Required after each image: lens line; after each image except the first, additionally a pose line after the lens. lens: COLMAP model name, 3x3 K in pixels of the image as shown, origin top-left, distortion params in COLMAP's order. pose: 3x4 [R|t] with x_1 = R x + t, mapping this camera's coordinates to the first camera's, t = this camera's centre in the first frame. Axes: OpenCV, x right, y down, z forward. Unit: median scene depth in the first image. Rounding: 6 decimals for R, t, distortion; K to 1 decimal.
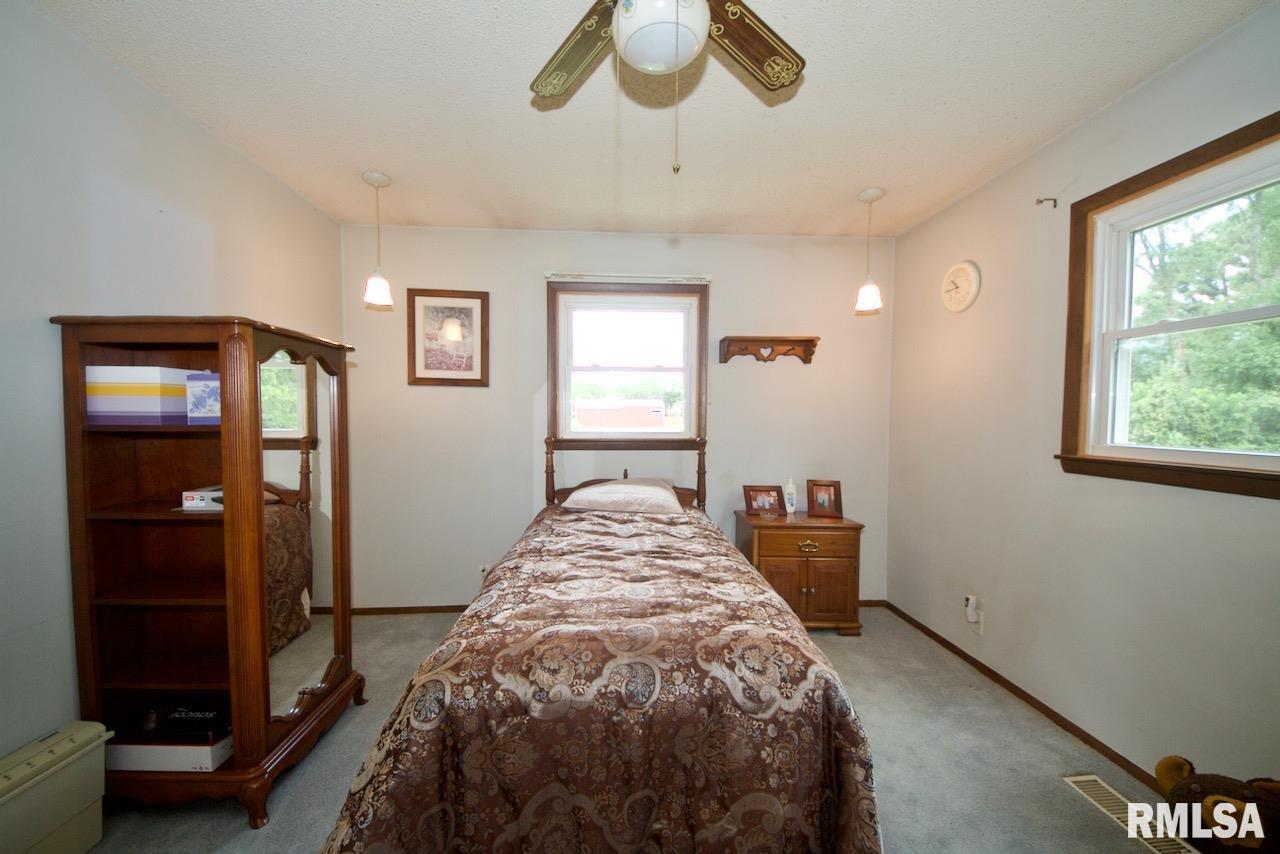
lens RADIAL K [[471.8, 0, 633.3], [0, 471.8, 434.4], [0, 0, 1]] dist [0.029805, -0.023611]
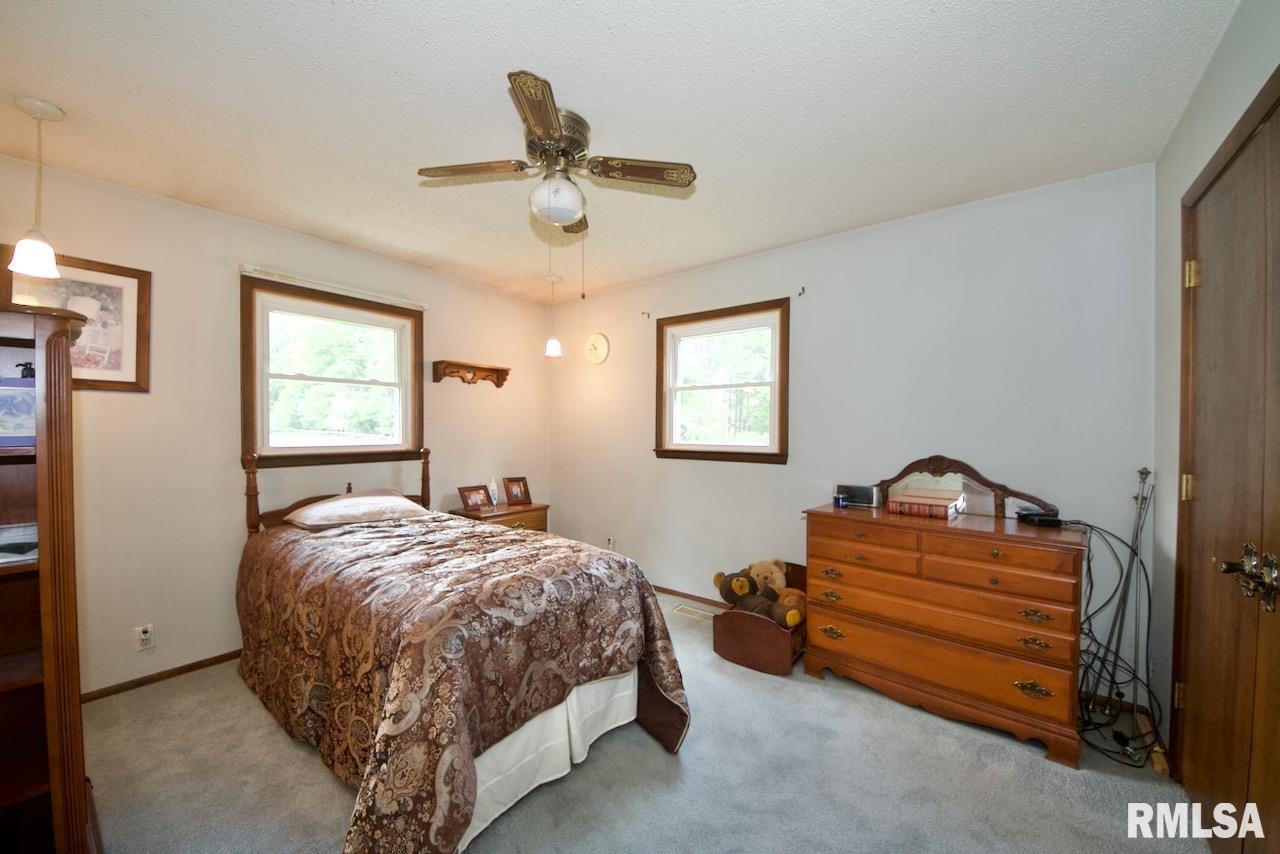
lens RADIAL K [[471.8, 0, 633.3], [0, 471.8, 434.4], [0, 0, 1]] dist [0.029805, -0.023611]
pose [[0.648208, -0.013562, 0.761343, -0.453303], [0.030137, 0.999515, -0.007854, -0.002709], [-0.760867, 0.028035, 0.648302, -0.120918]]
